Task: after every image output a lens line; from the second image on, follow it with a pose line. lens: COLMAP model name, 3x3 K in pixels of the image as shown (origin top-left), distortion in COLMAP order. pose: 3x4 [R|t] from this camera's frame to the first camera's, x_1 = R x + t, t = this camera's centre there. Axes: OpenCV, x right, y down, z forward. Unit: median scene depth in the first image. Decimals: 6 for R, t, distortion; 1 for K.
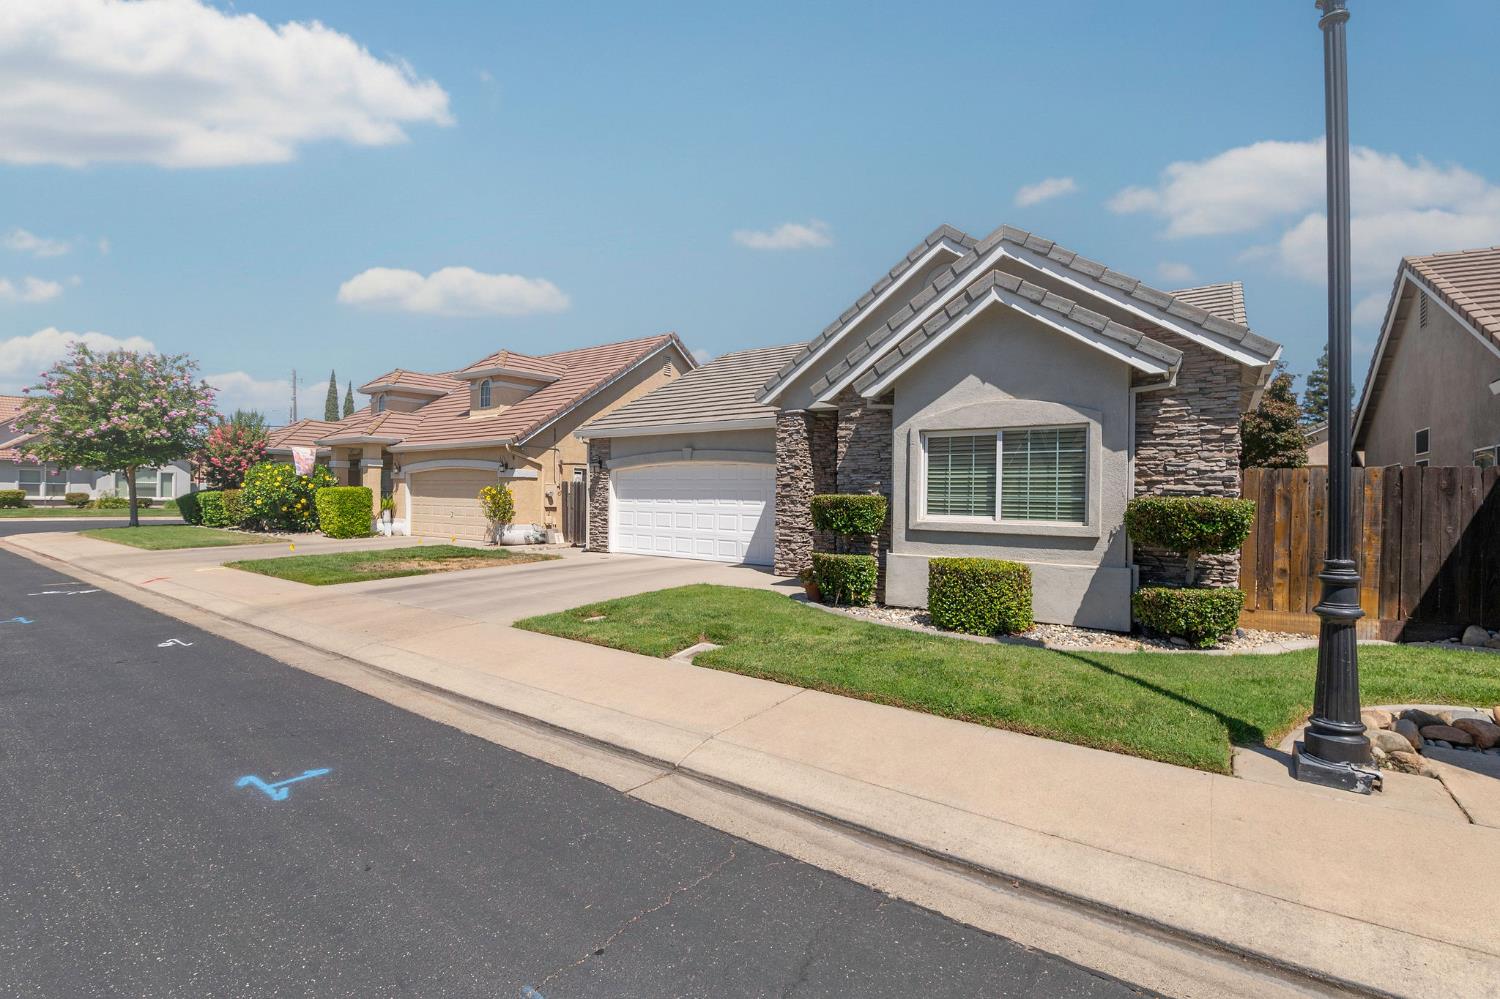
lens RADIAL K [[639.7, 0, 750.0], [0, 639.7, 499.5], [0, 0, 1]] dist [-0.000816, -0.000034]
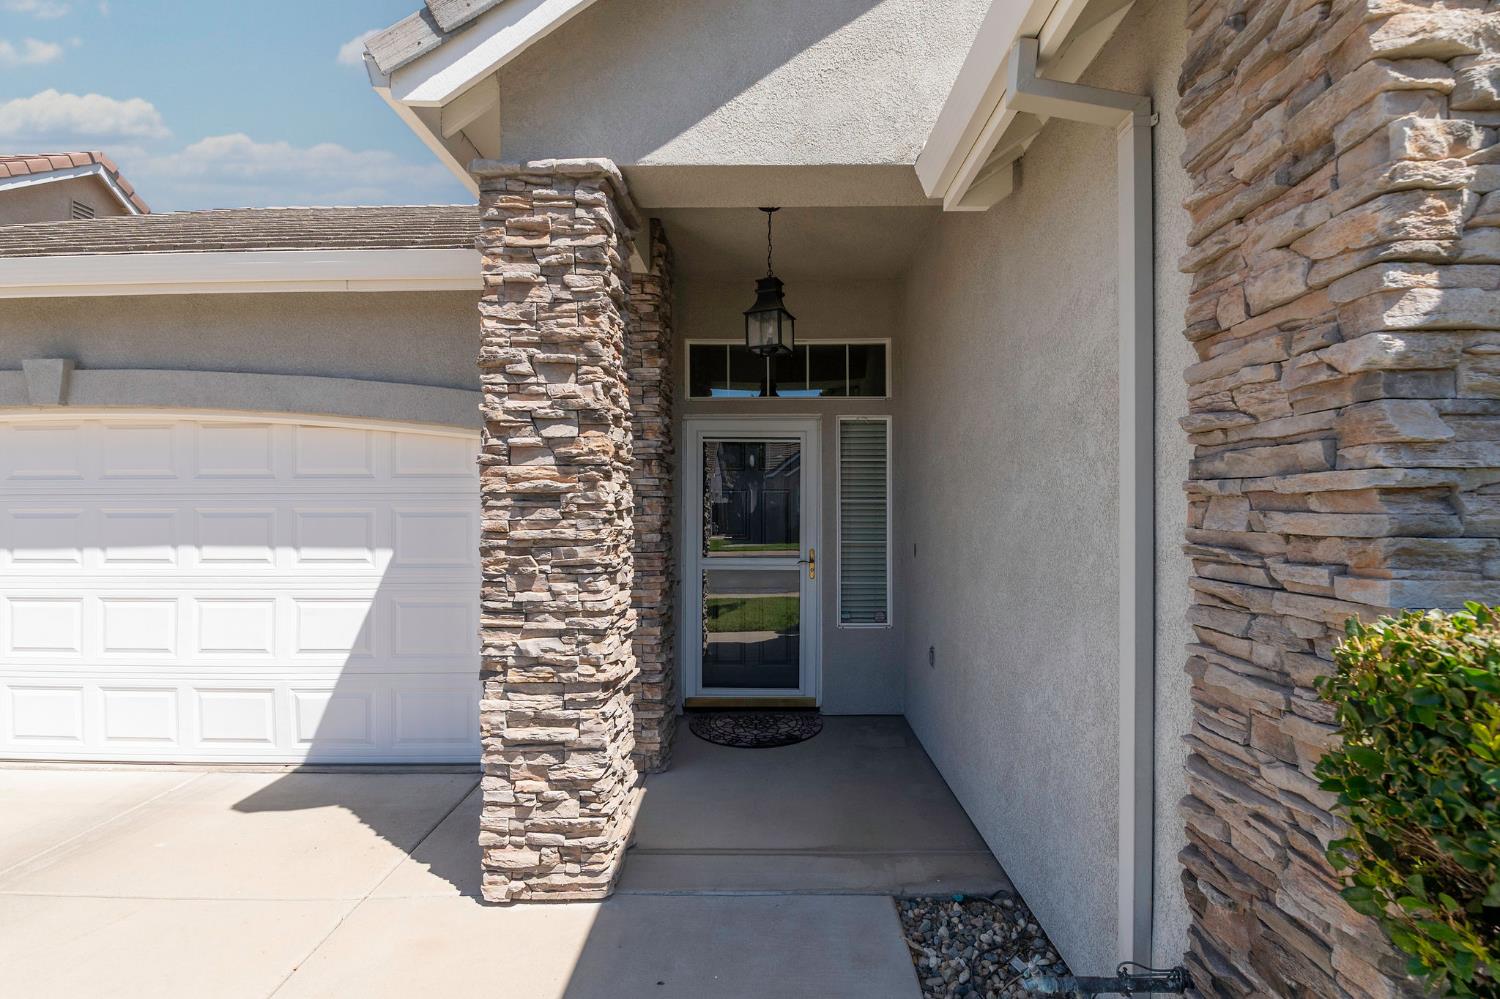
lens RADIAL K [[663.7, 0, 757.4], [0, 663.7, 508.7], [0, 0, 1]] dist [-0.002078, -0.009927]
pose [[0.822456, -0.017390, 0.568564, -0.011624], [0.016858, 0.999839, 0.006196, -0.018174], [-0.568580, 0.004489, 0.822616, 0.766294]]
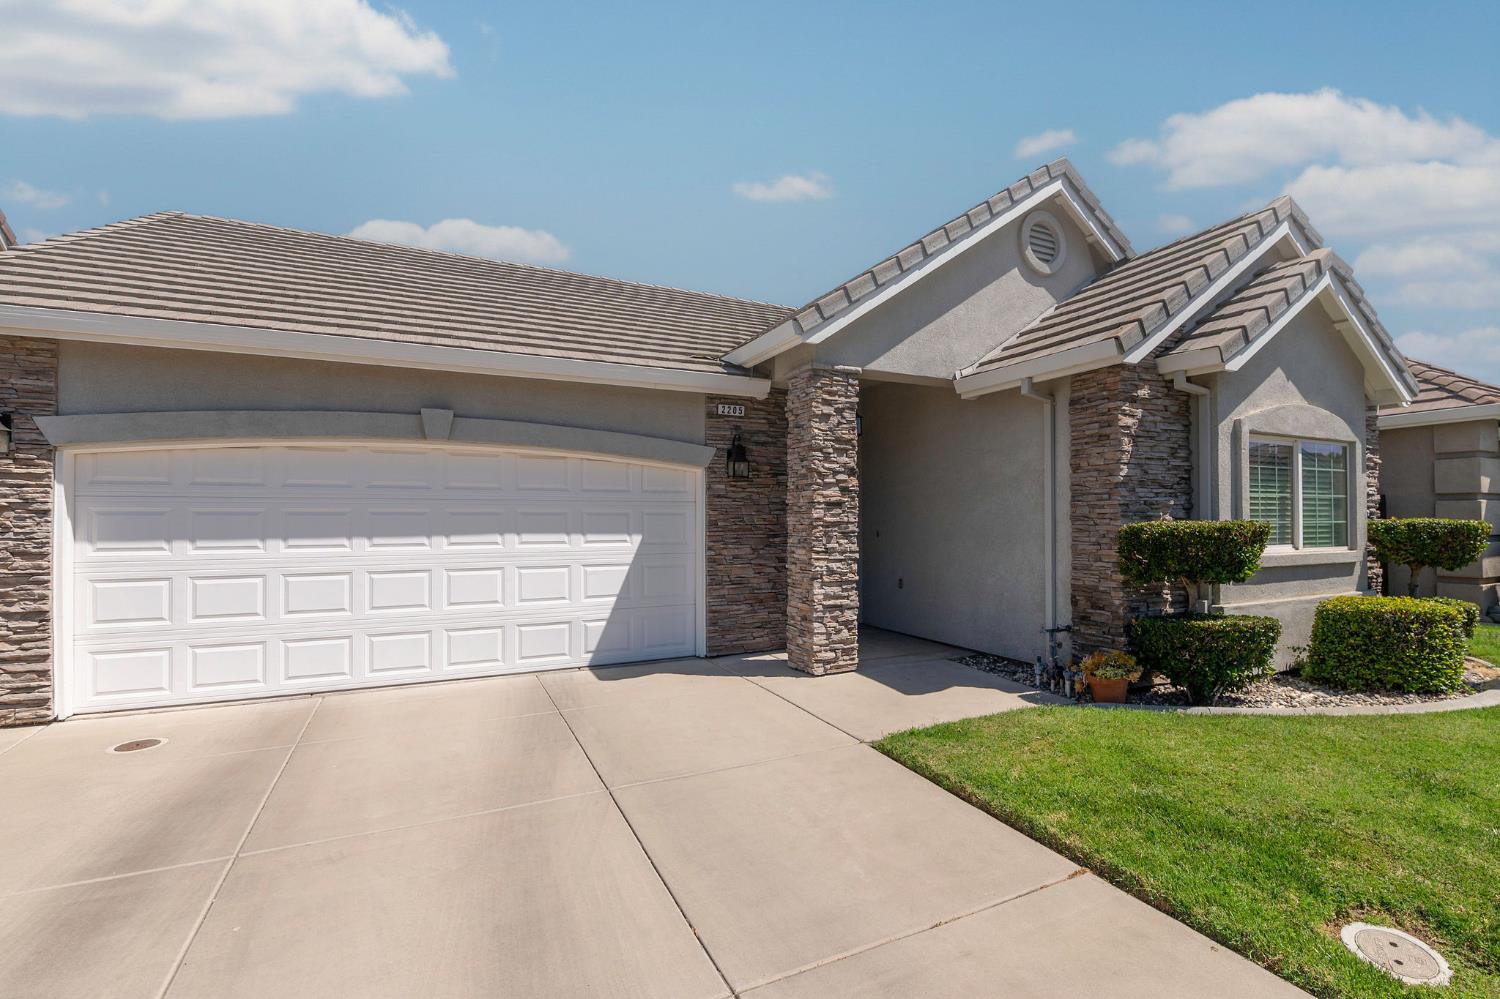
lens RADIAL K [[647.1, 0, 752.8], [0, 647.1, 515.3], [0, 0, 1]] dist [-0.002883, -0.008680]
pose [[0.489228, -0.009091, 0.872109, -0.450043], [0.012878, 0.999912, 0.003200, -0.015353], [-0.872061, 0.009665, 0.489302, 0.793967]]
